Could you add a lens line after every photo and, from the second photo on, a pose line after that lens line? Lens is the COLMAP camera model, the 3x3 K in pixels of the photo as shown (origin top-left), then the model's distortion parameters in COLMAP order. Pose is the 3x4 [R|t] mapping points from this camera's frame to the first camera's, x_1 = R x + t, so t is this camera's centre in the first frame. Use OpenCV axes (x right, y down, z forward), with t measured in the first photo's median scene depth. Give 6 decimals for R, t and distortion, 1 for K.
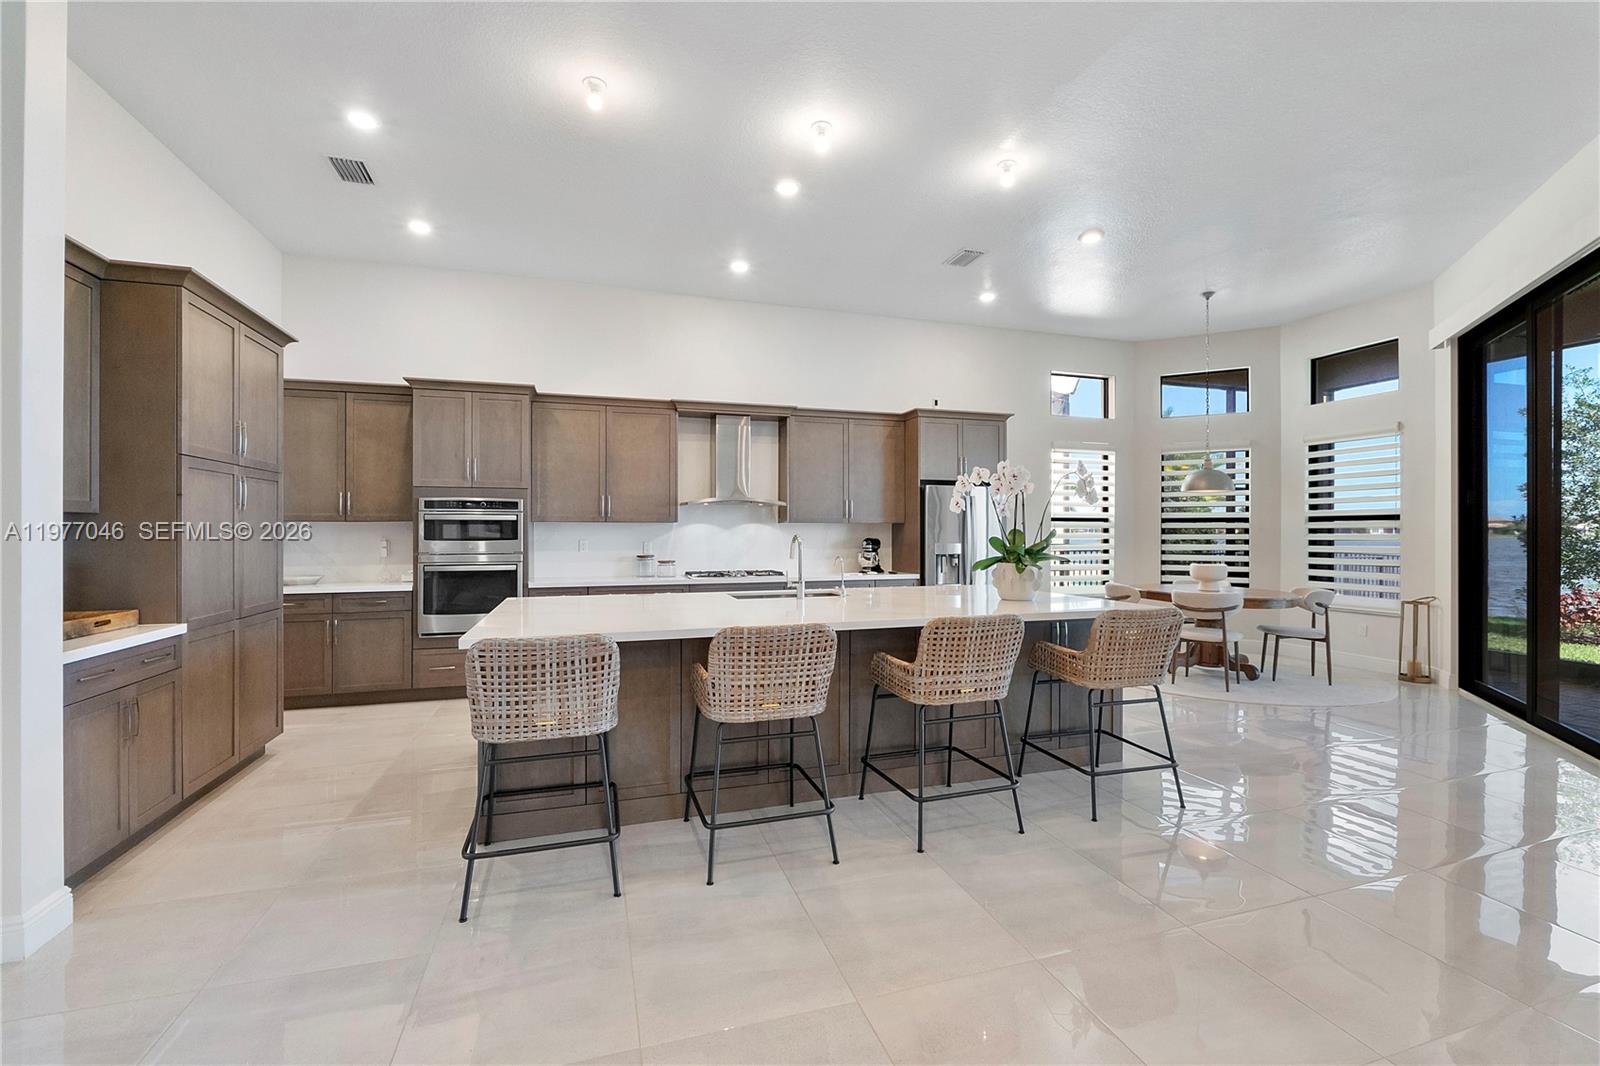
lens RADIAL K [[679.6, 0, 802.2], [0, 679.6, 530.5], [0, 0, 1]] dist [-0.004500, -0.000366]
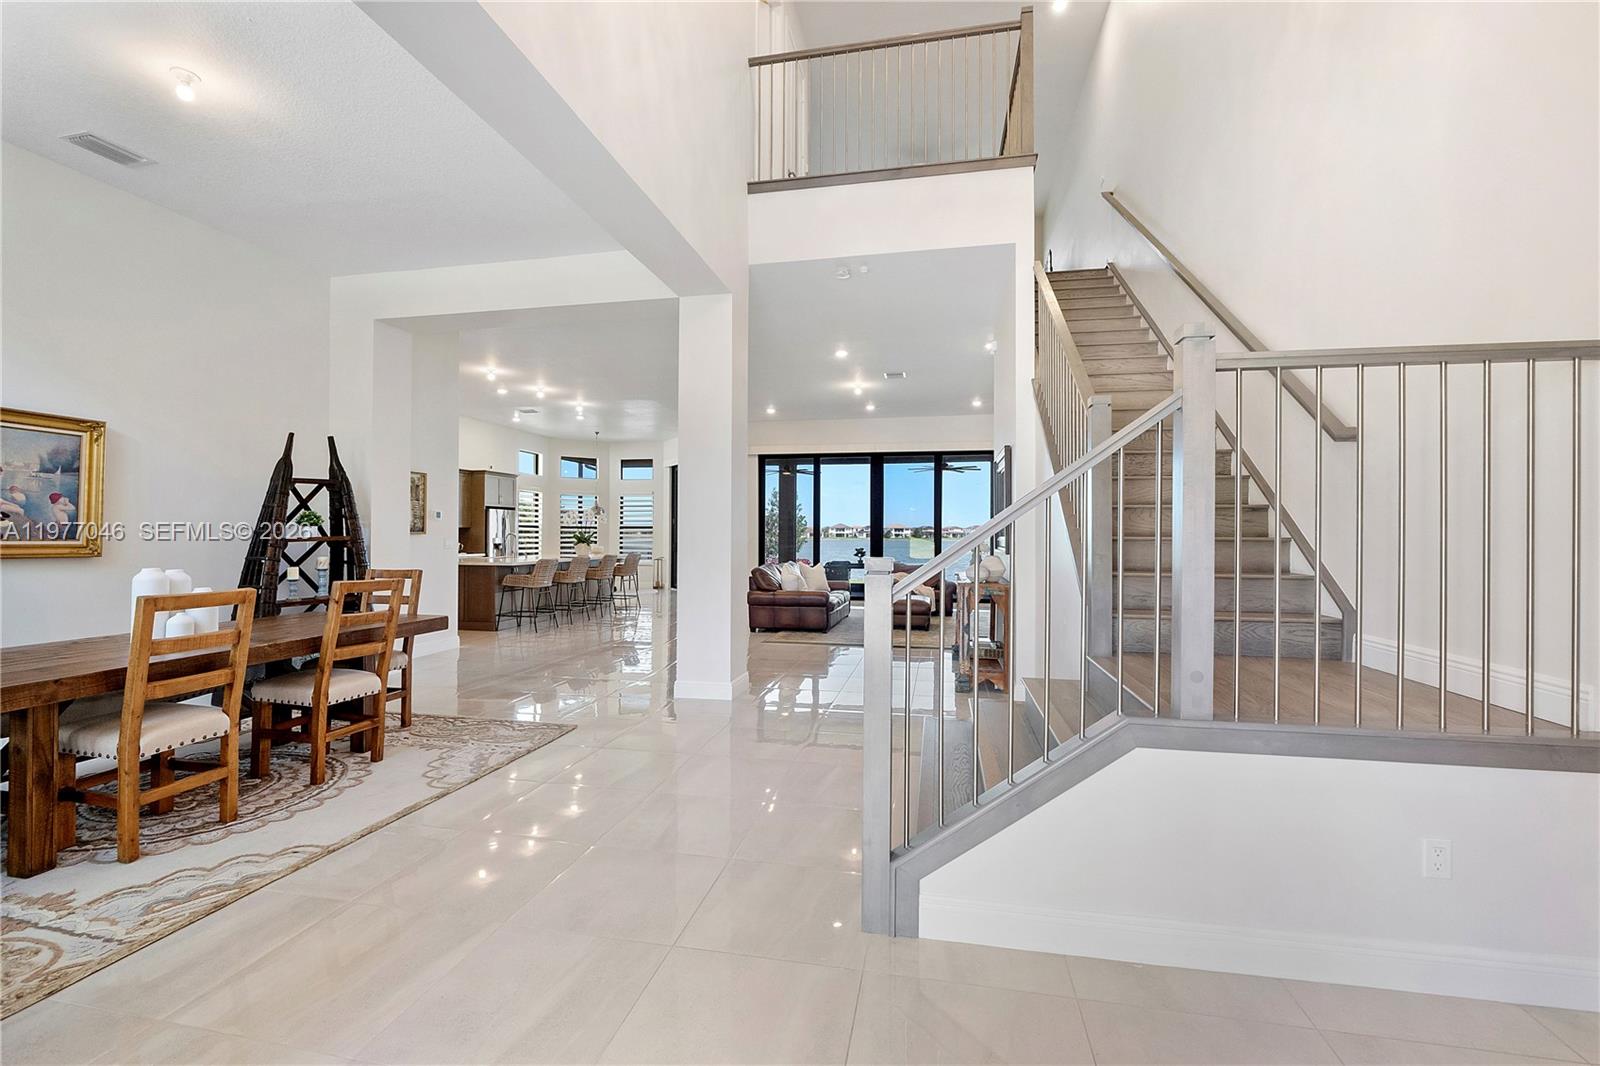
lens RADIAL K [[690.4, 0, 804.9], [0, 690.4, 529.9], [0, 0, 1]] dist [-0.005703, -0.000306]
pose [[0.487043, 0.008455, 0.873337, -1.223811], [-0.004431, 0.999964, -0.007210, 0.005932], [-0.873366, -0.000358, 0.487063, -0.861325]]
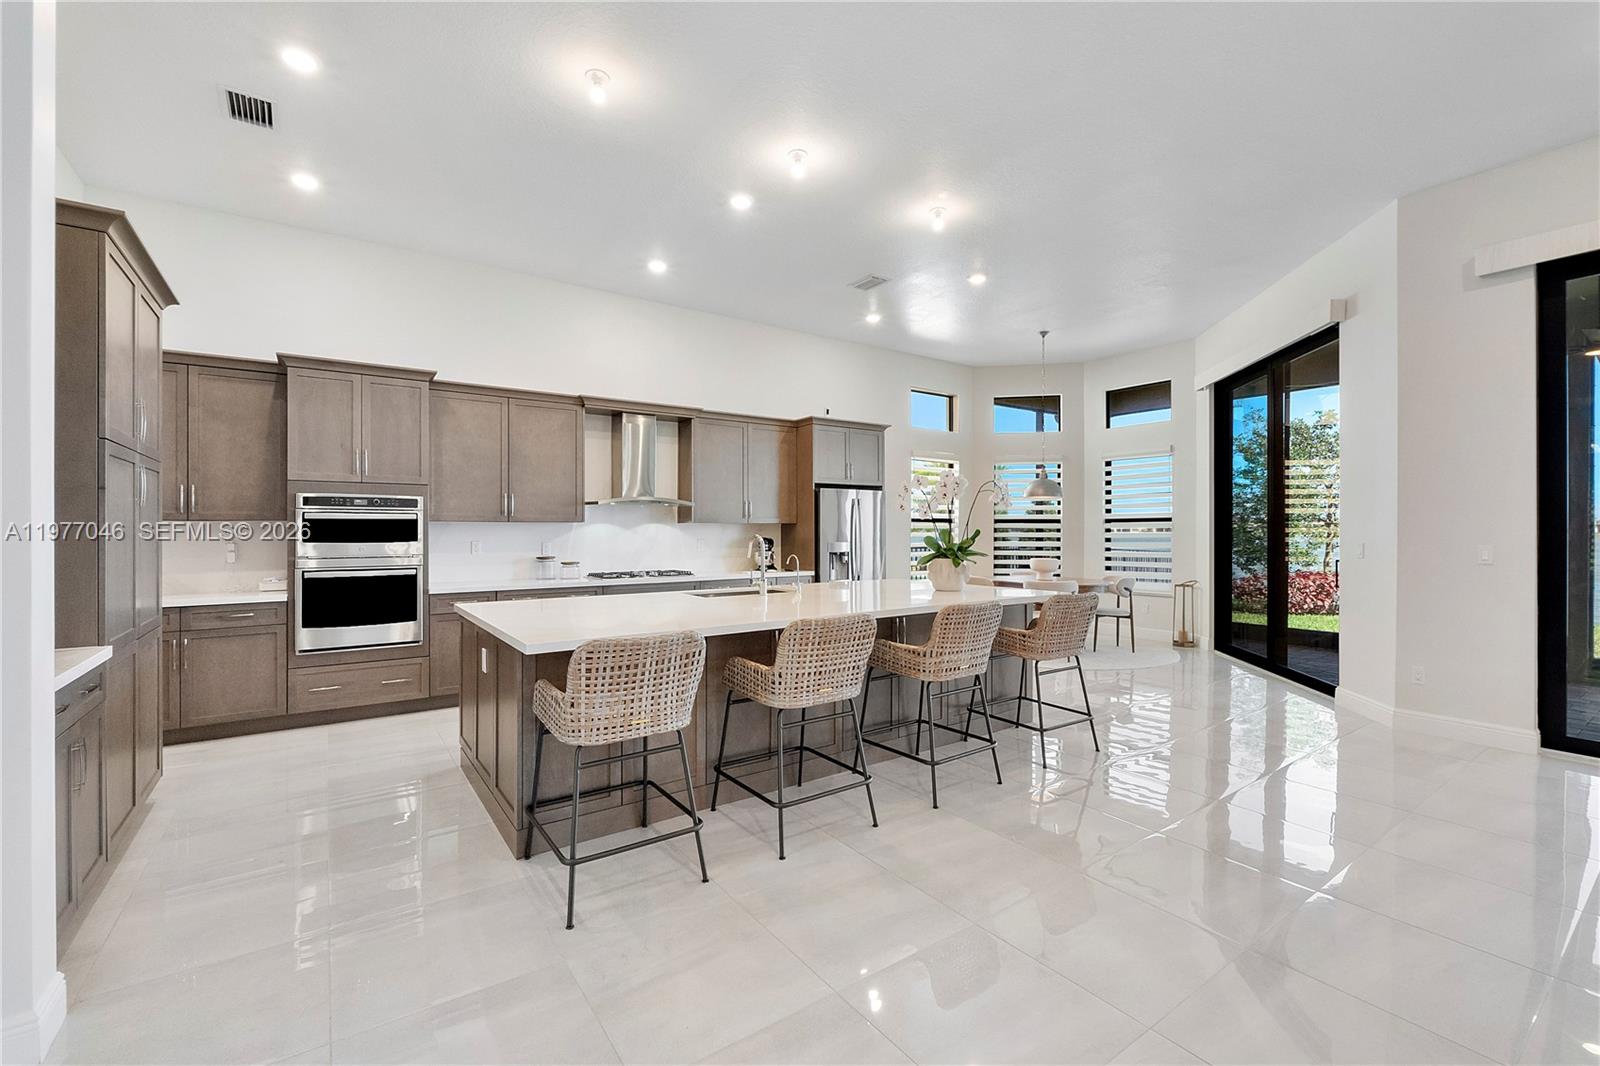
lens RADIAL K [[679.6, 0, 802.2], [0, 679.6, 530.5], [0, 0, 1]] dist [-0.004500, -0.000366]
pose [[0.953084, -0.001292, 0.302703, -0.183420], [0.001085, 0.999999, 0.000852, -0.000678], [-0.302704, -0.000483, 0.953084, -0.015756]]
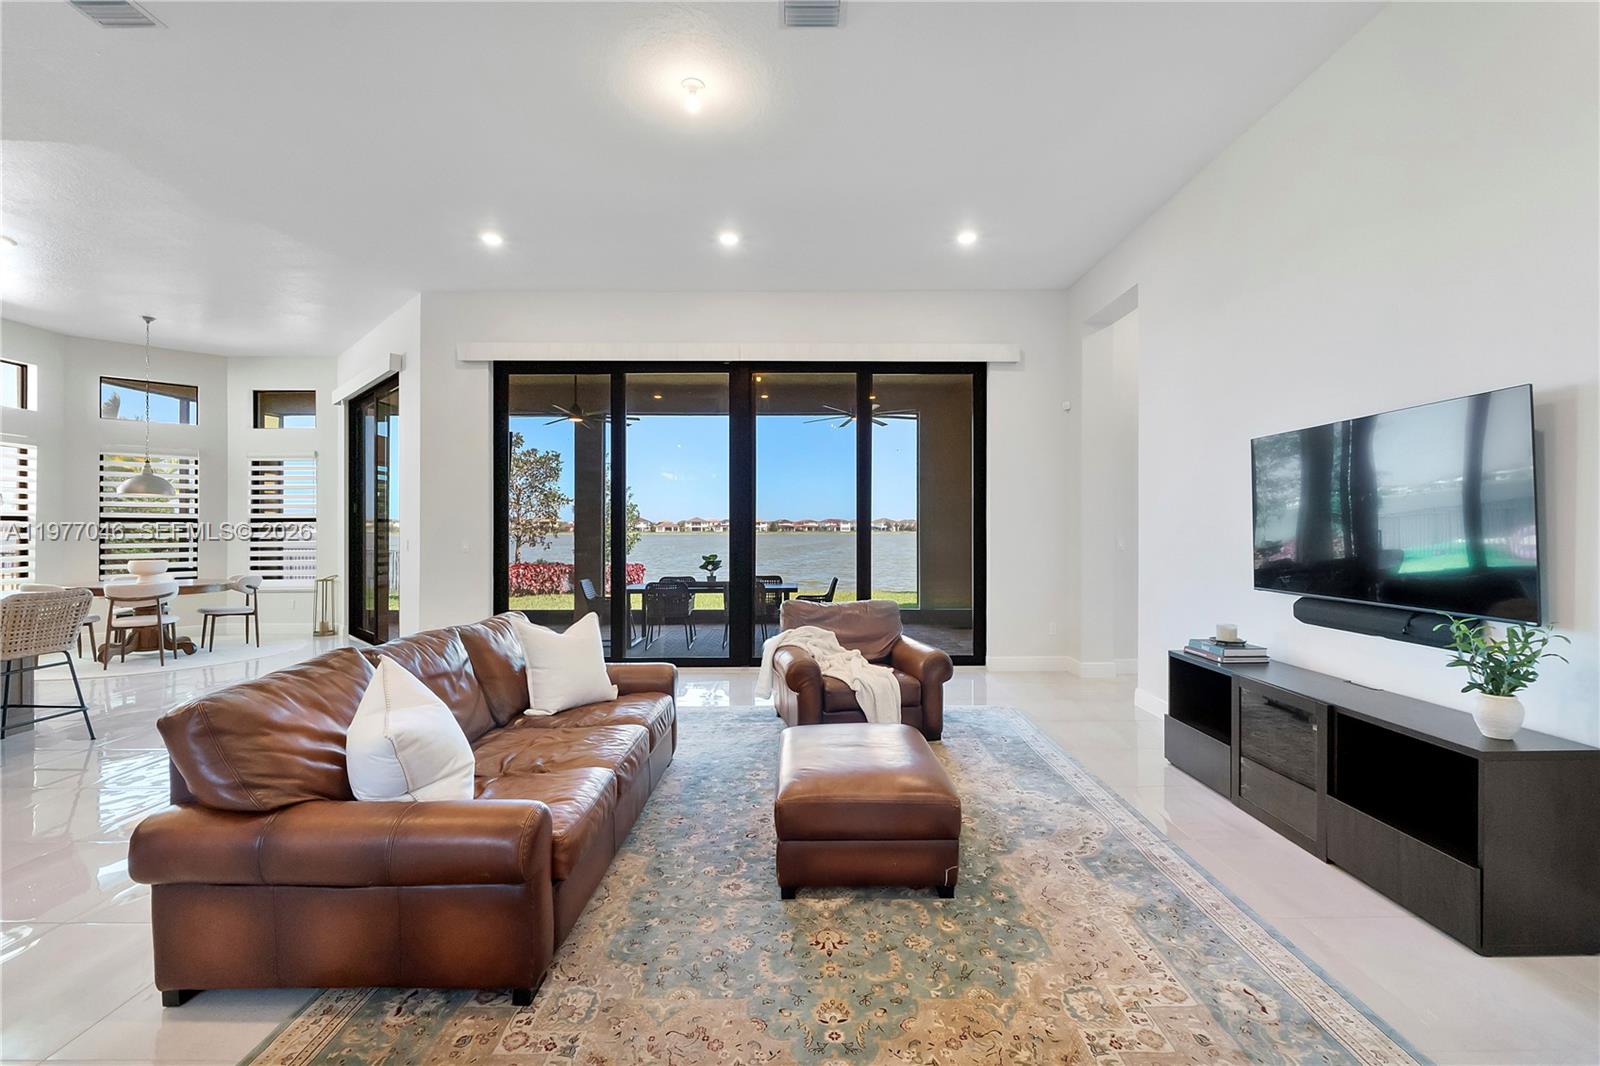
lens RADIAL K [[679.6, 0, 802.2], [0, 679.6, 530.5], [0, 0, 1]] dist [-0.004500, -0.000366]
pose [[0.299494, -0.002908, 0.954094, -0.151290], [0.001637, 0.999995, 0.002534, 0.000010], [-0.954097, 0.000803, 0.299498, -0.385630]]
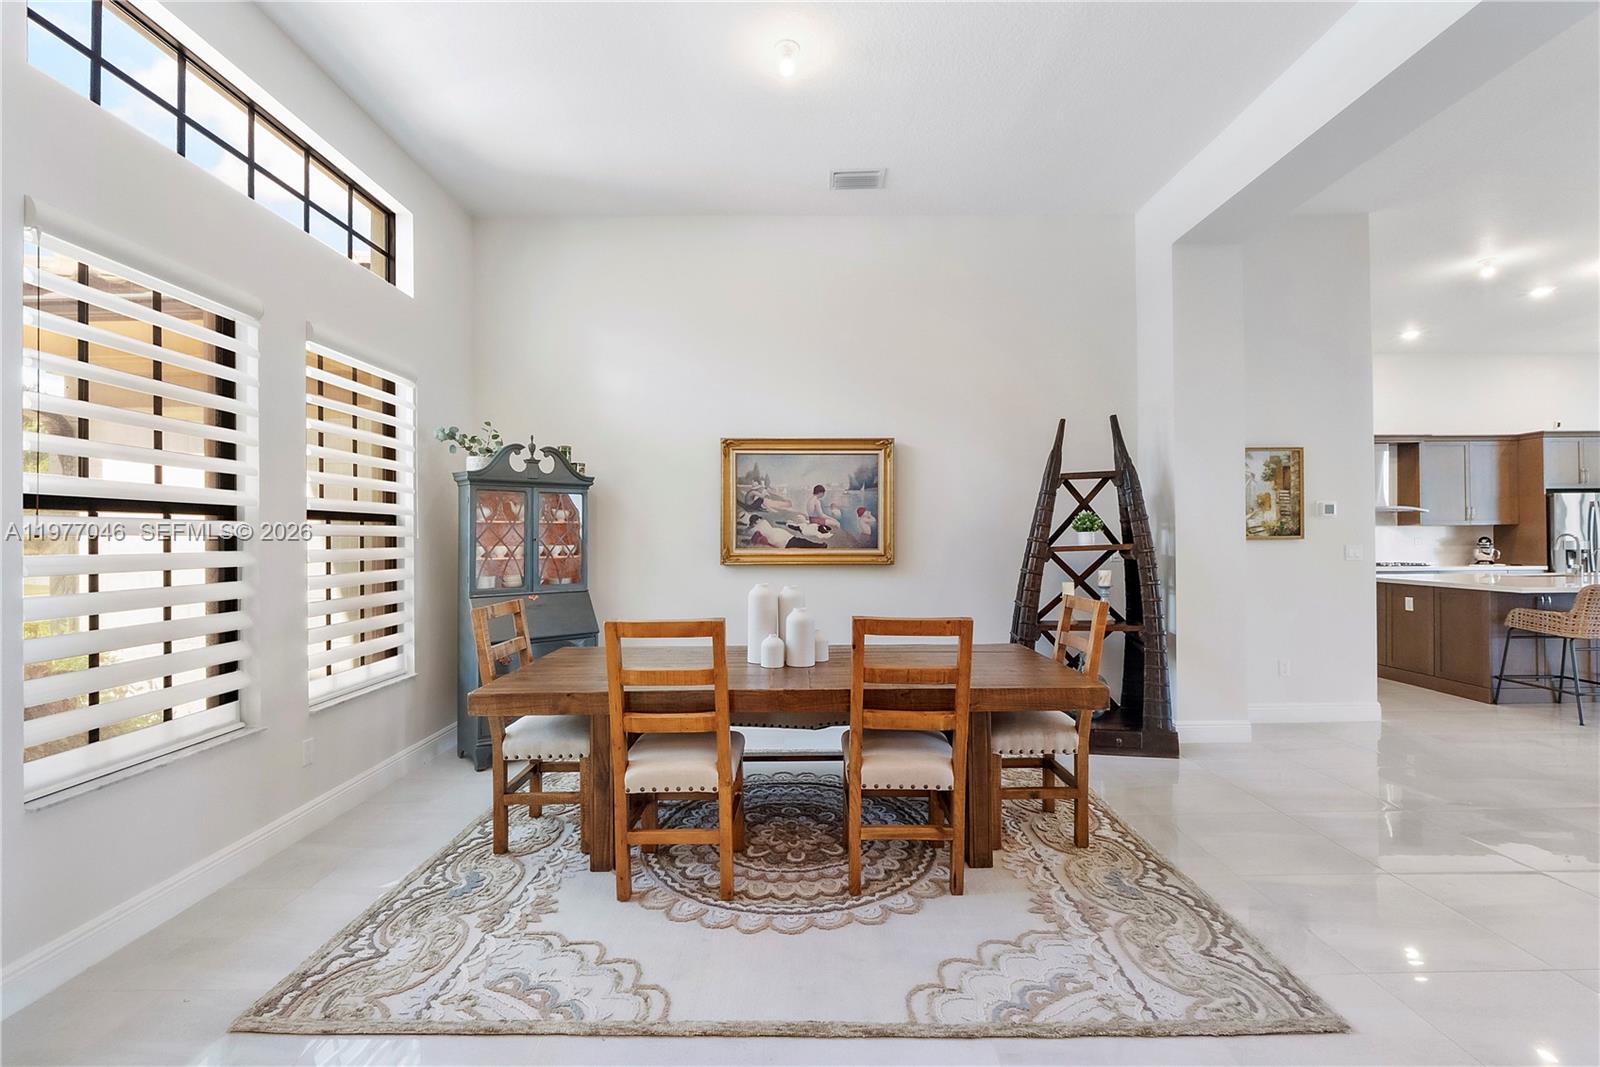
lens RADIAL K [[690.4, 0, 804.9], [0, 690.4, 530.4], [0, 0, 1]] dist [-0.005703, -0.000306]
pose [[0.954973, -0.011420, -0.296474, -0.796574], [0.008988, 0.999914, -0.009563, -0.000038], [0.296558, 0.006467, 0.954993, -0.620805]]
